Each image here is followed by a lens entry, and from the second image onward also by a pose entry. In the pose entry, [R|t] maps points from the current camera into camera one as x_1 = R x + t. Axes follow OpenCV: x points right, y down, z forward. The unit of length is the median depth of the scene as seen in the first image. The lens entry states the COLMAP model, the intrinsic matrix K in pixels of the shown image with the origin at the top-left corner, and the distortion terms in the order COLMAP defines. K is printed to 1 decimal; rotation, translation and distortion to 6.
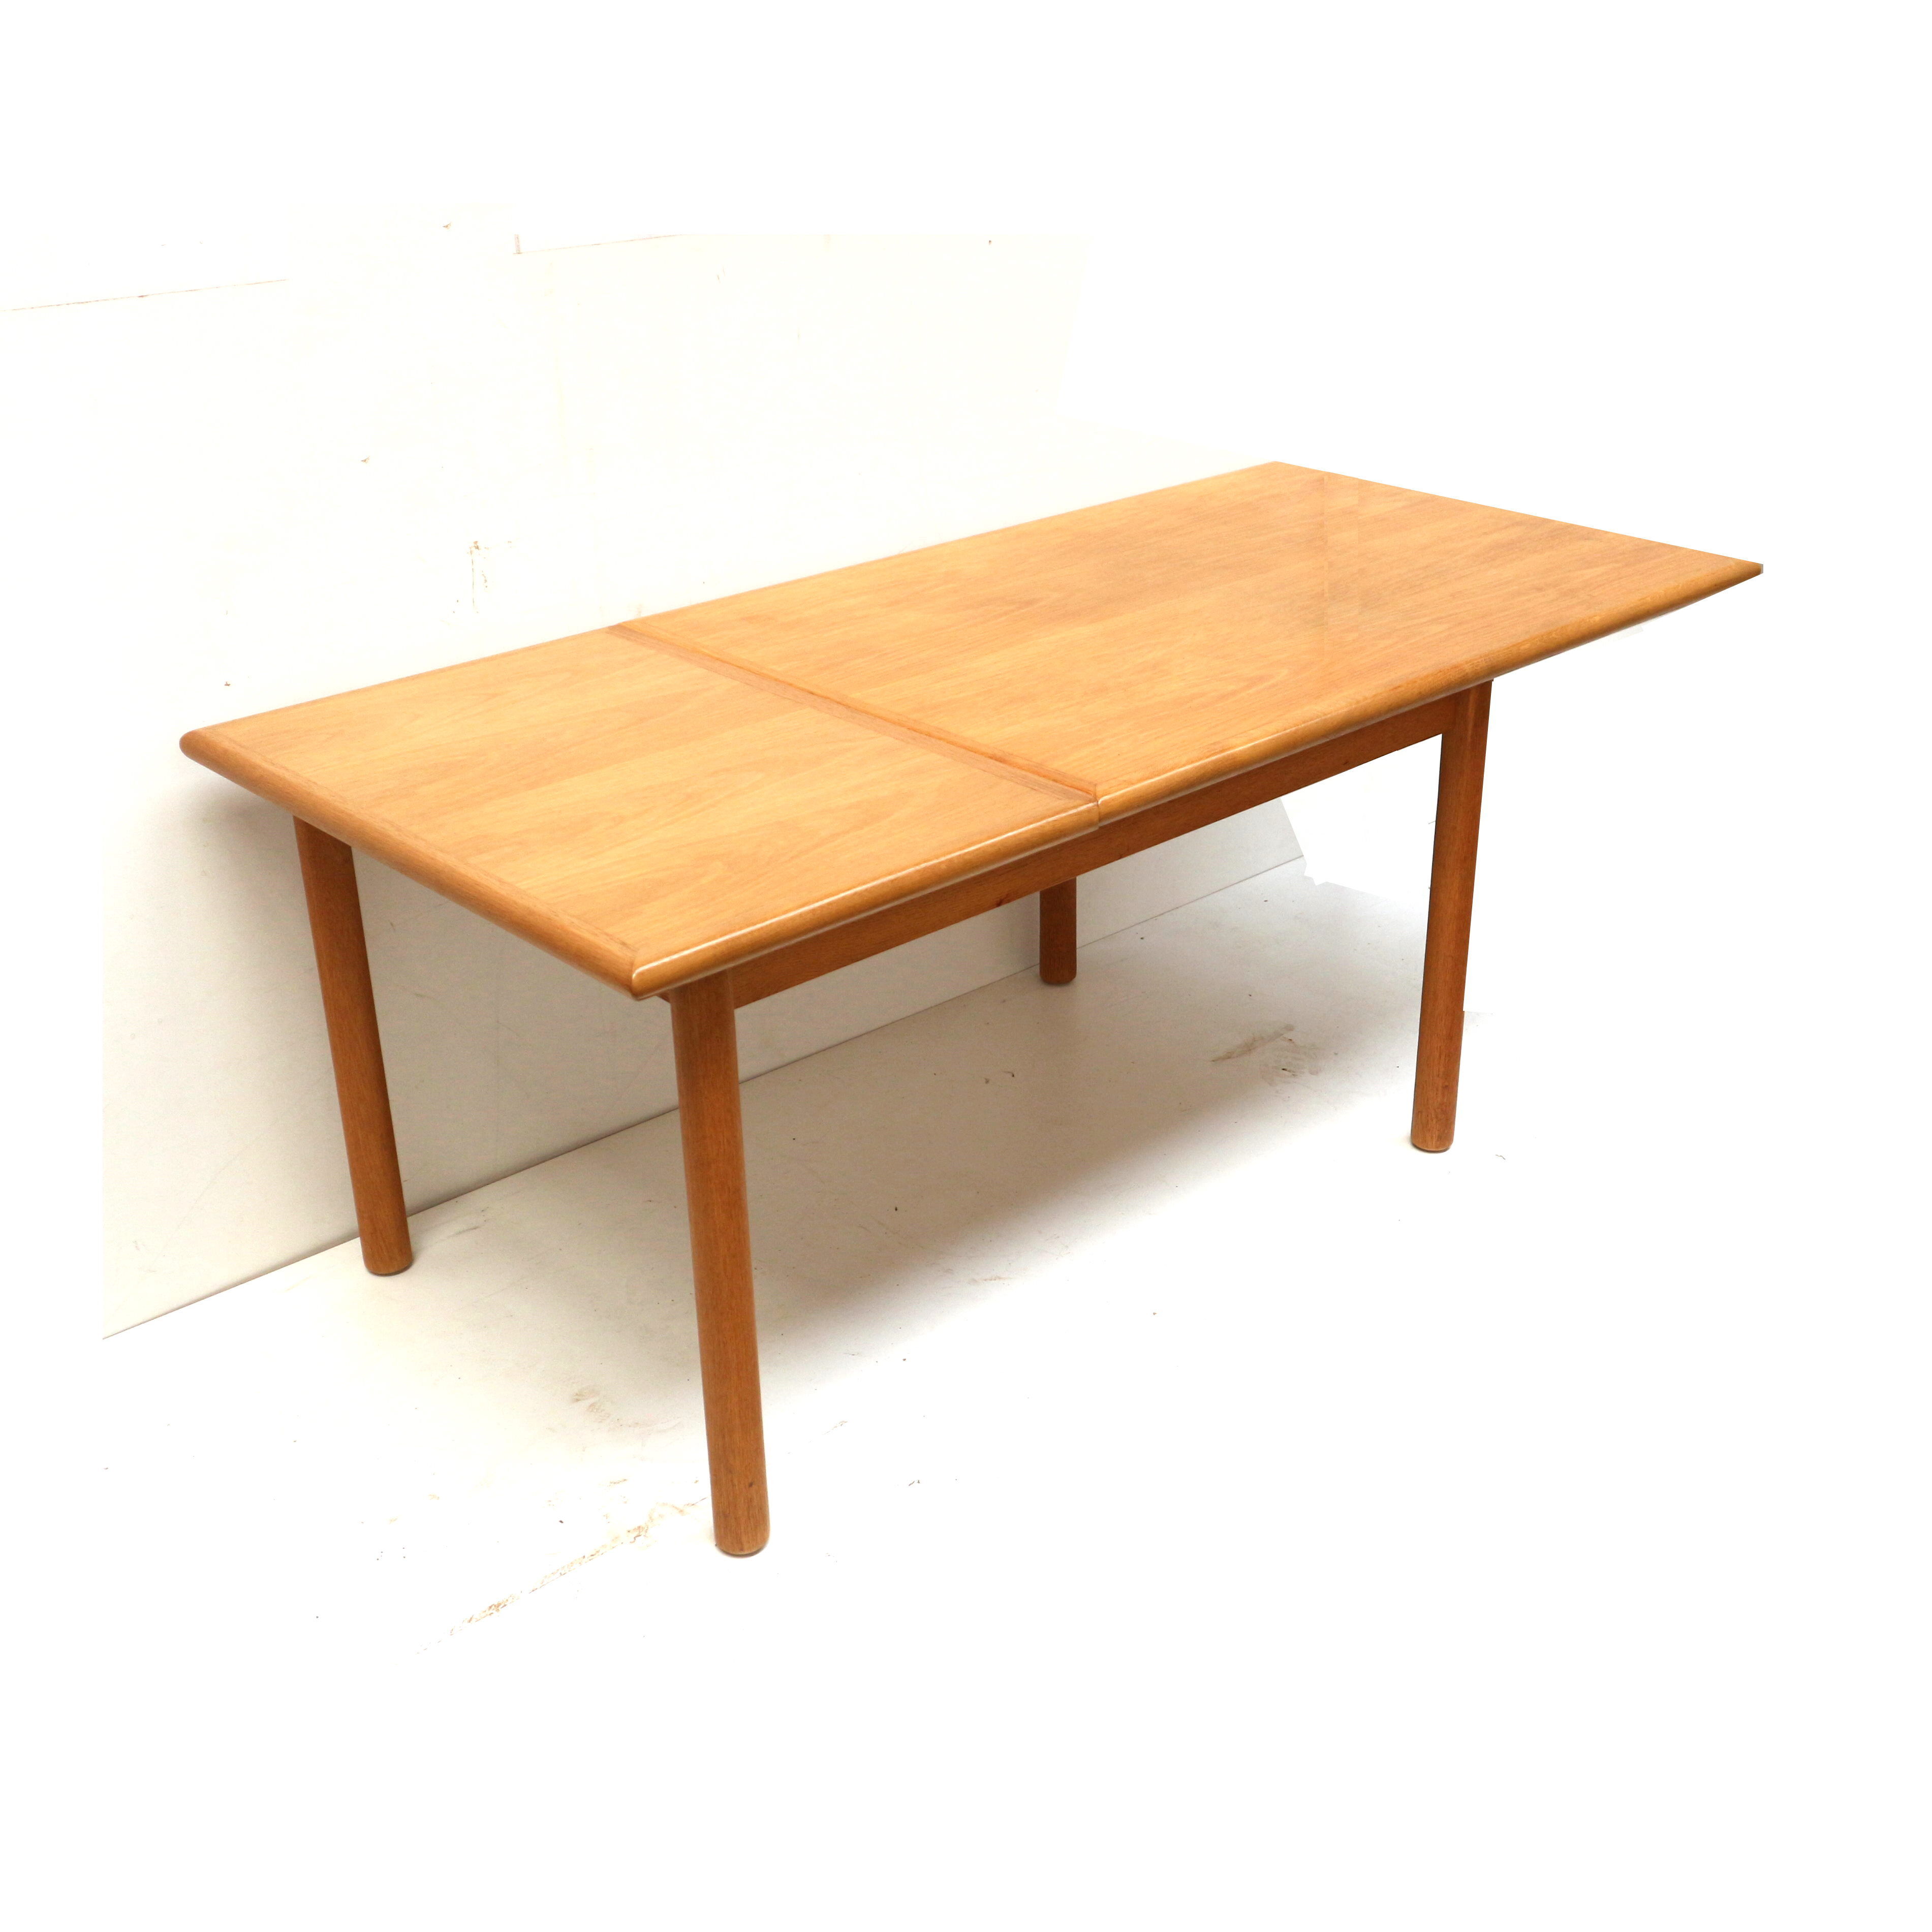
lens RADIAL K [[2295.1, 0, 1031.4], [0, 2295.1, 969.3], [0, 0, 1]] dist [0.005485, 0.006807]
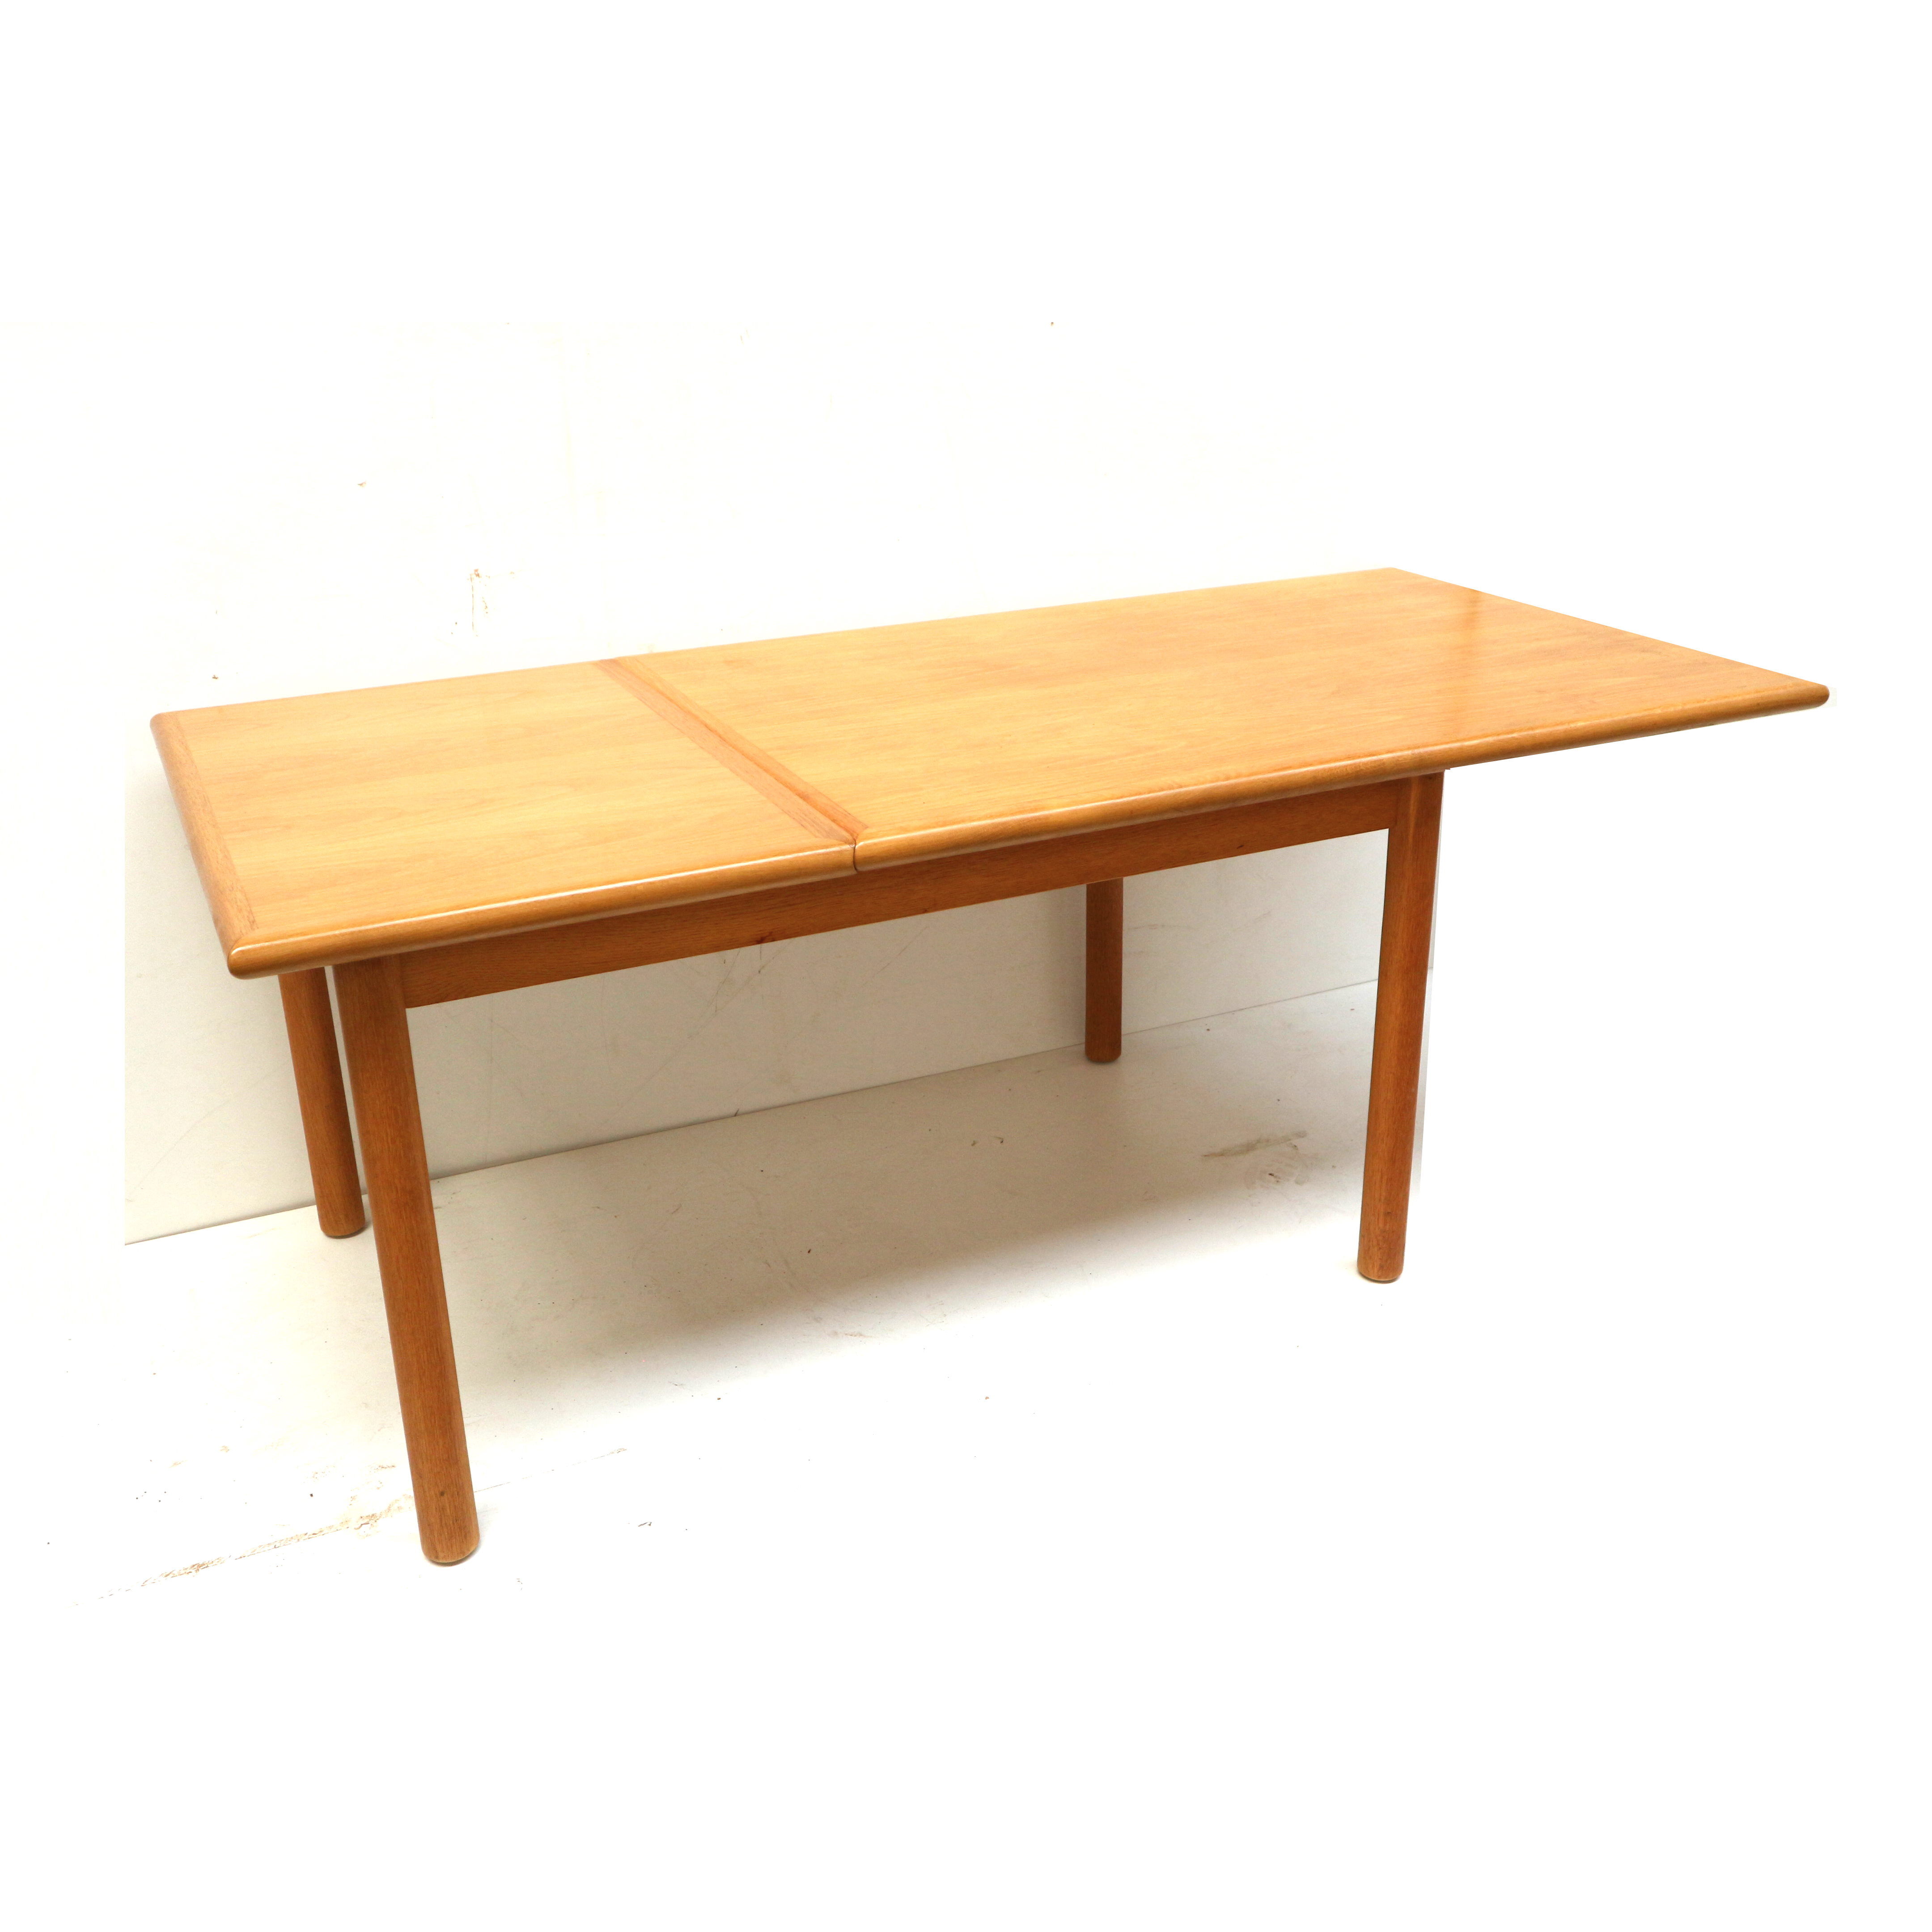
lens RADIAL K [[1938.2, 0, 966.0], [0, 1938.2, 966.0], [0, 0, 1]] dist [-0.032473, 0.148826]
pose [[0.949656, 0.111638, -0.292729, 0.261305], [-0.125480, 0.991676, -0.028881, -0.004726], [0.287068, 0.064159, 0.955759, 0.211334]]
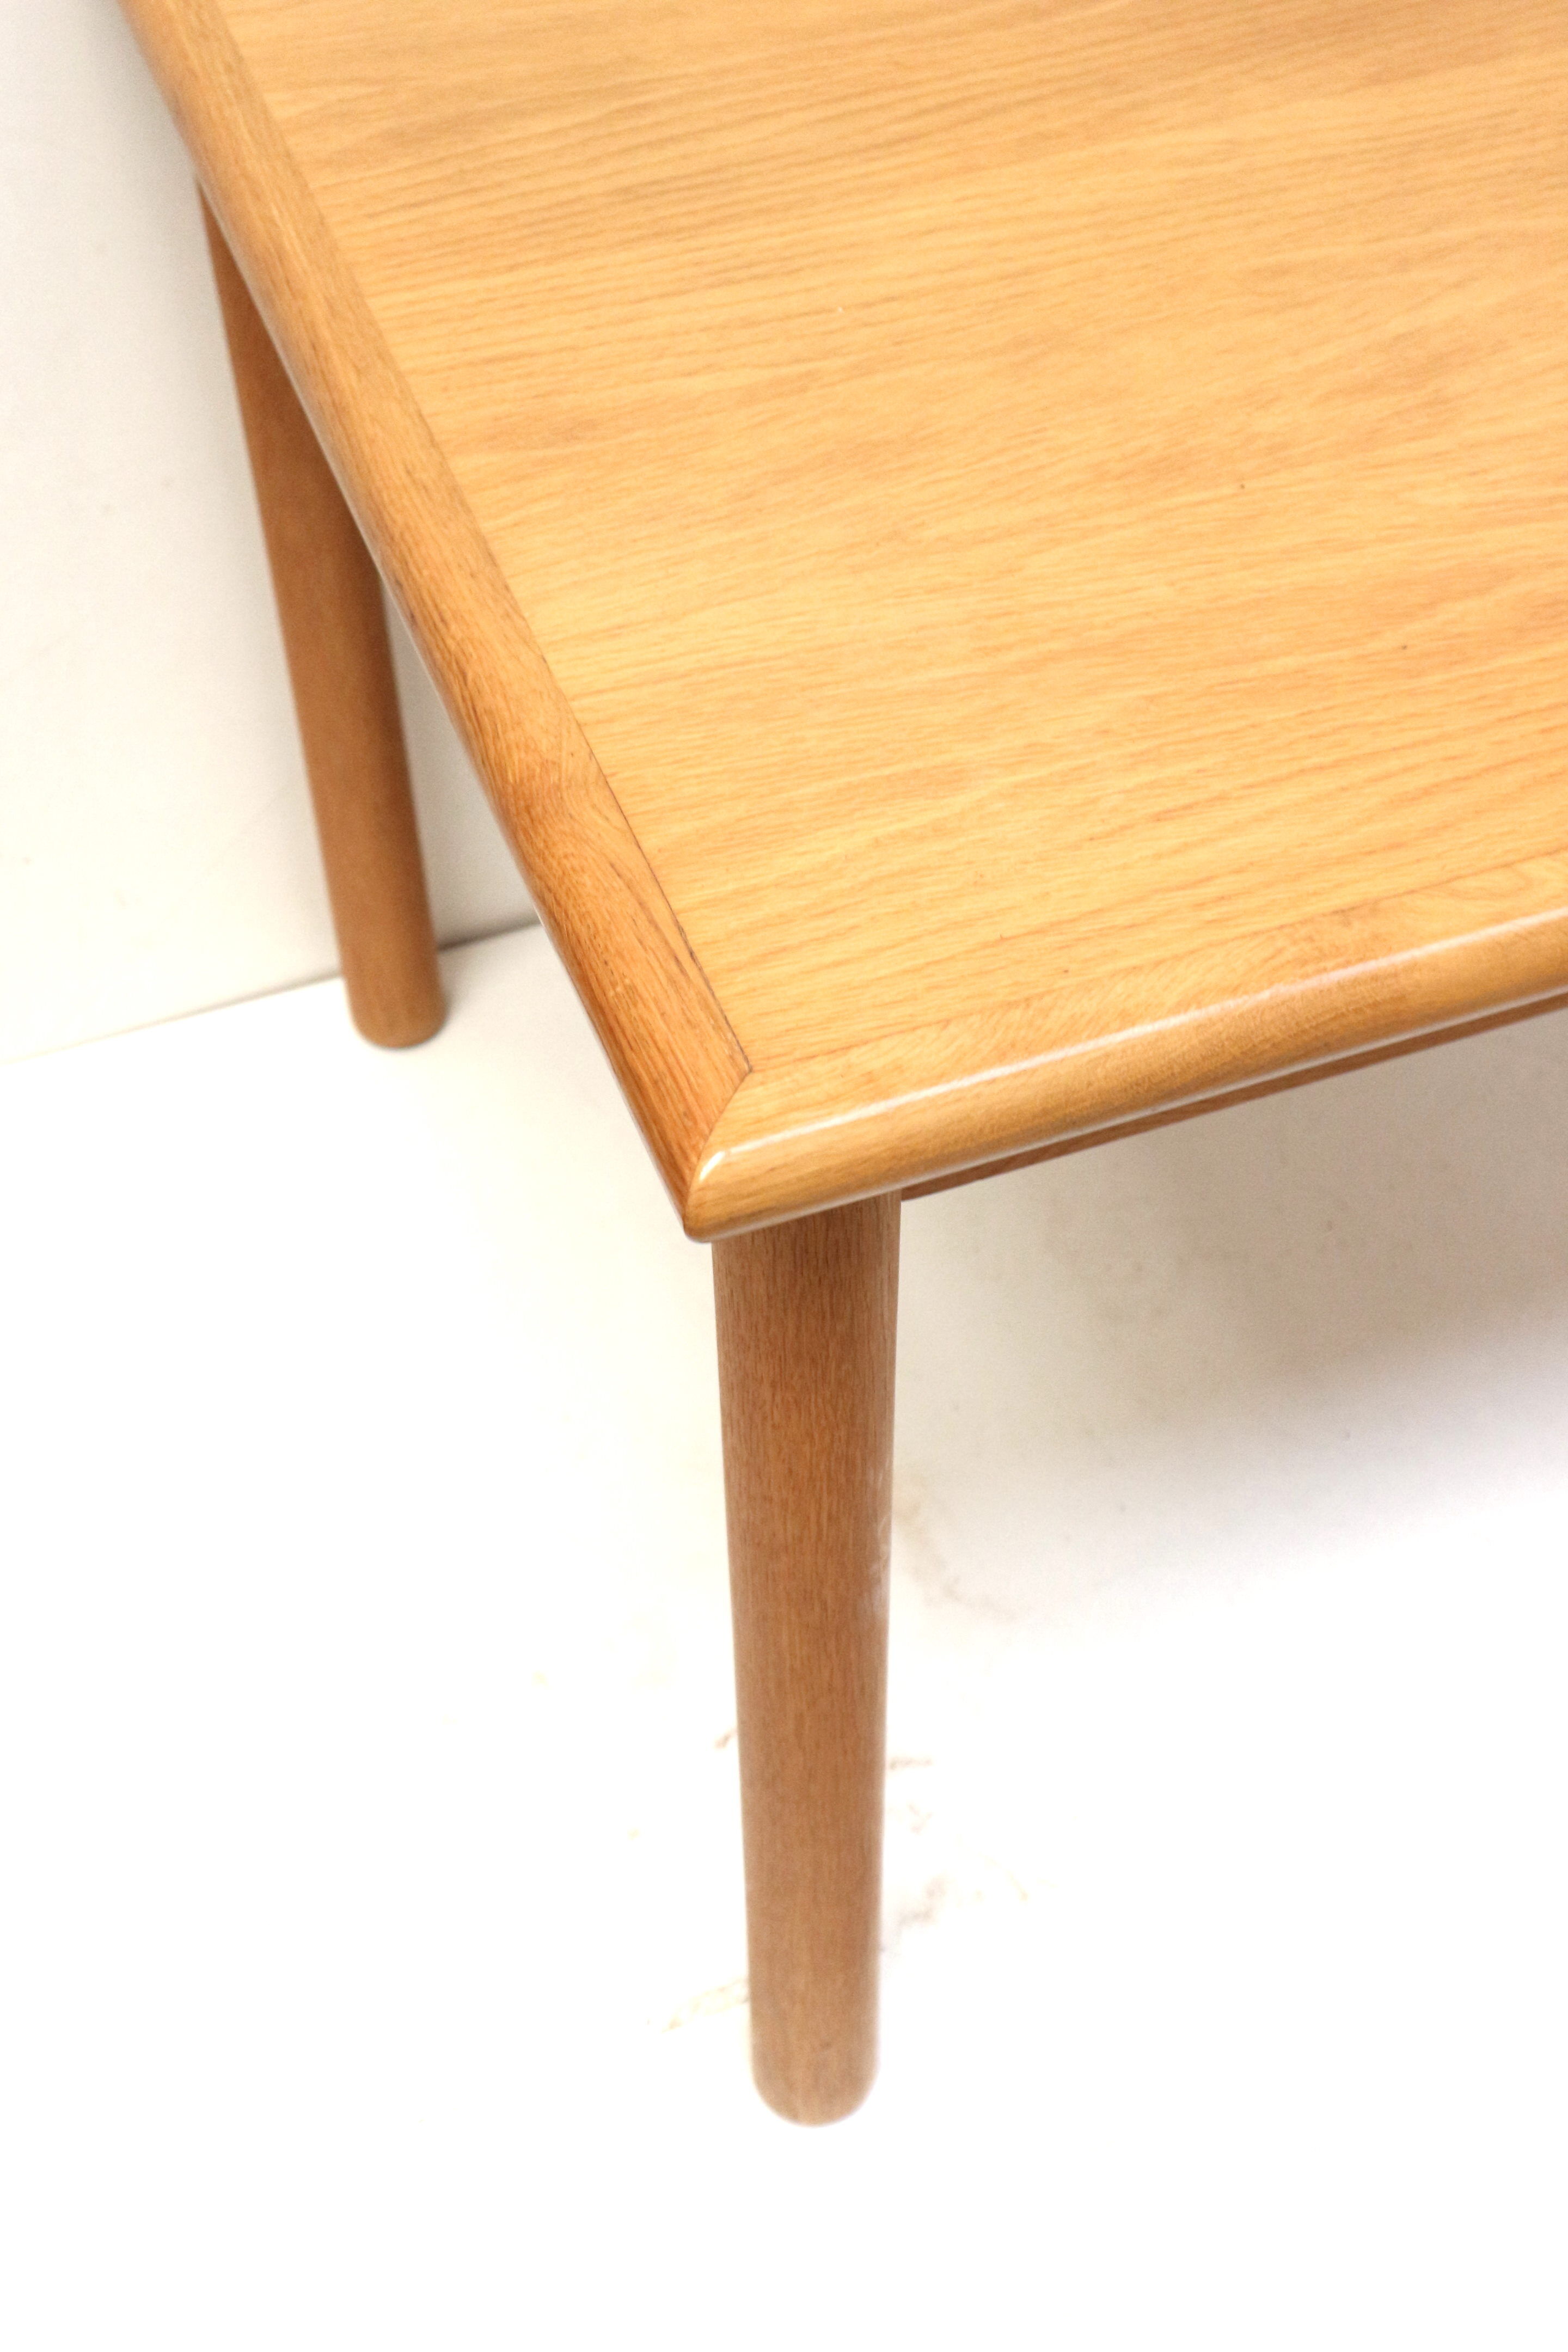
lens RADIAL K [[3021.9, 0, 784.0], [0, 3021.9, 1176.0], [0, 0, 1]] dist [0.020931, 0.049399]
pose [[0.919063, 0.293632, -0.262876, 0.106516], [-0.167755, 0.895034, 0.413247, -0.180669], [0.356625, -0.335701, 0.871850, 0.592421]]
